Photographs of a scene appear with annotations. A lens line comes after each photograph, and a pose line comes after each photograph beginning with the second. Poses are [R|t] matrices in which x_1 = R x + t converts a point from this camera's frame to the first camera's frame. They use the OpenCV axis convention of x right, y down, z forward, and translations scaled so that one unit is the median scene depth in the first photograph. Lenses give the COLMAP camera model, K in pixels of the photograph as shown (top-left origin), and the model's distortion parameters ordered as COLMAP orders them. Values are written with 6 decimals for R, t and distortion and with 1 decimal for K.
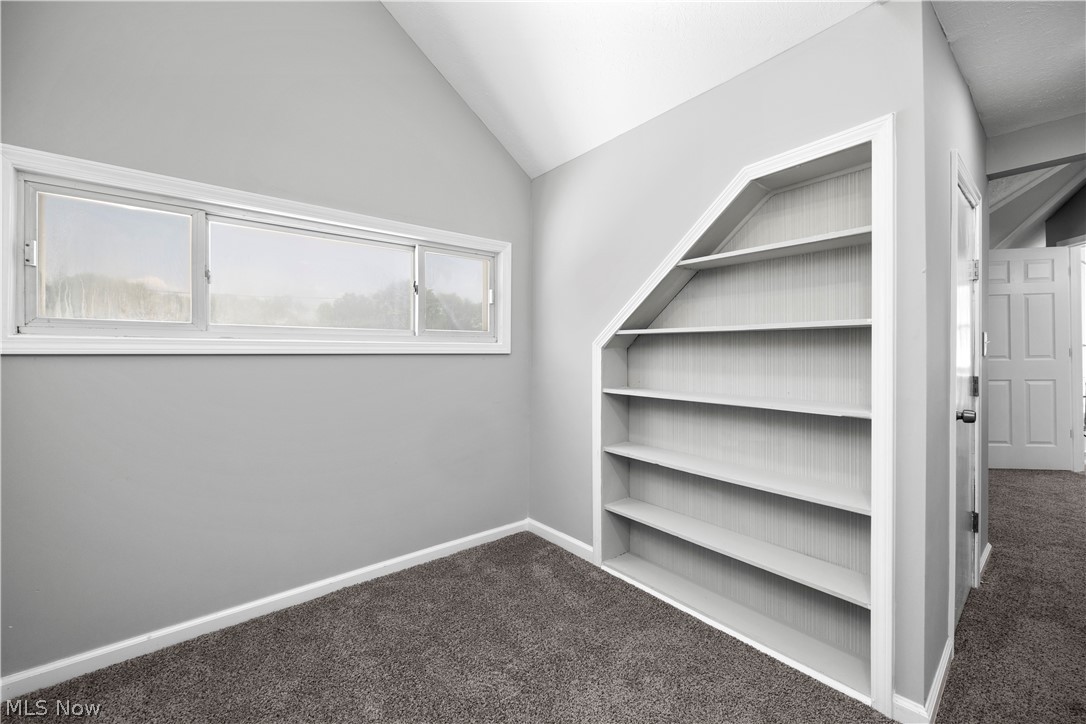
lens RADIAL K [[441.6, 0, 550.3], [0, 441.6, 353.3], [0, 0, 1]] dist [0.001165, -0.000089]
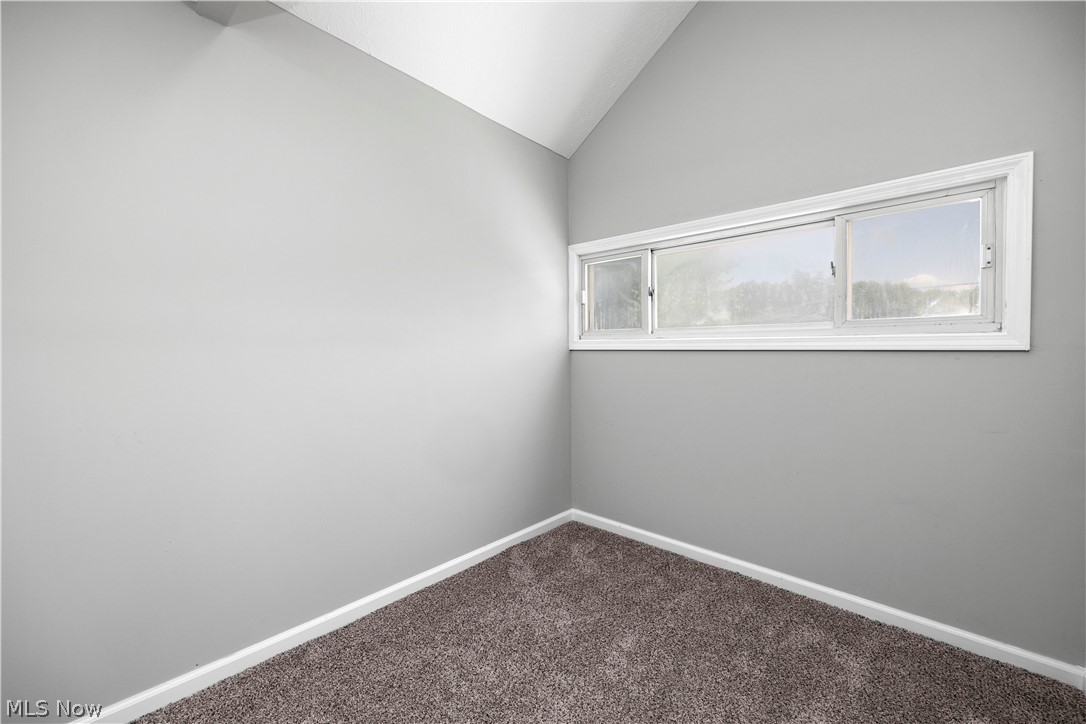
lens RADIAL K [[441.6, 0, 550.0], [0, 441.6, 359.7], [0, 0, 1]] dist [0.001165, -0.000089]
pose [[0.133100, 0.024226, -0.990807, 0.441865], [-0.000202, 0.999702, 0.024416, -0.000833], [0.991103, -0.003050, 0.133065, 0.370058]]
